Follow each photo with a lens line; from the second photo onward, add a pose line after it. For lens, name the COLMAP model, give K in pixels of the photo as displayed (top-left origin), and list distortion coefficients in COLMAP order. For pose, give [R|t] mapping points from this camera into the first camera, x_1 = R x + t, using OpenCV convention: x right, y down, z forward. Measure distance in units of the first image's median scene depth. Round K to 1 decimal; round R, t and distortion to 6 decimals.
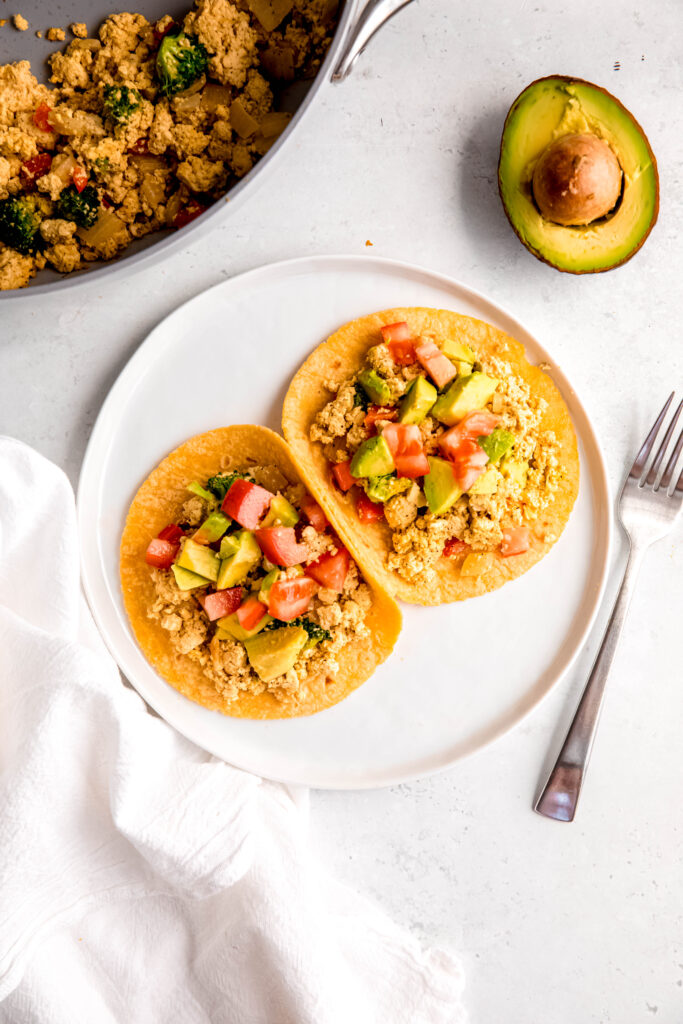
lens RADIAL K [[1957.7, 0, 341.5], [0, 1957.7, 512.0], [0, 0, 1]] dist [0.110711, -0.397315]
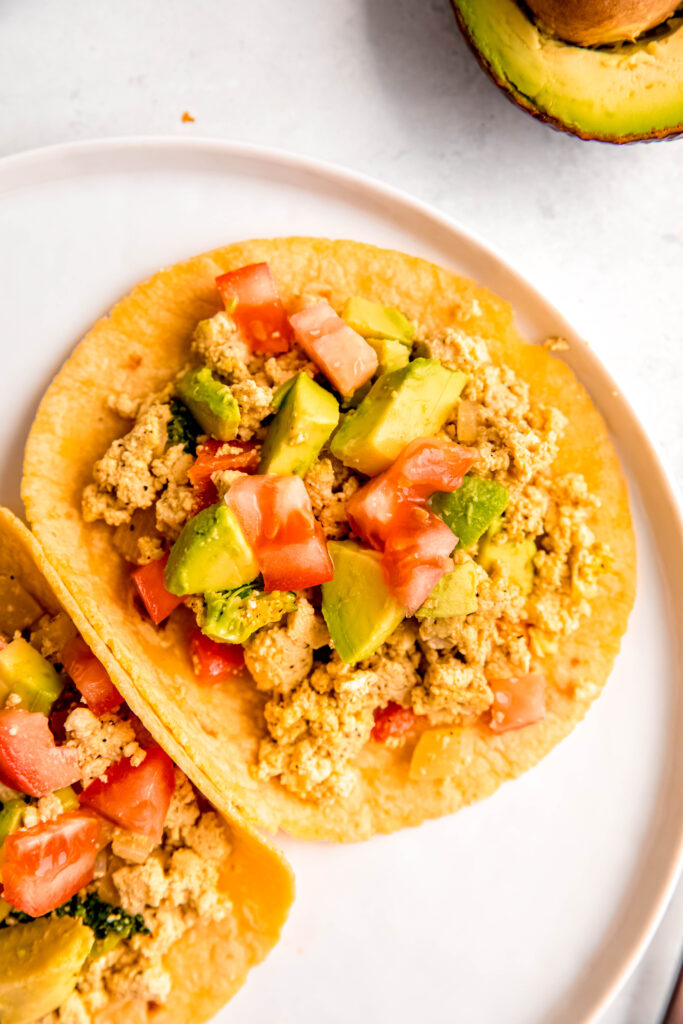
lens RADIAL K [[1543.9, 0, 341.5], [0, 1543.9, 512.0], [0, 0, 1]] dist [-0.004240, -0.018600]
pose [[0.997961, -0.055038, 0.032330, 0.035322], [0.055492, 0.998370, -0.013319, -0.030008], [-0.031545, 0.015086, 0.999388, 0.618828]]
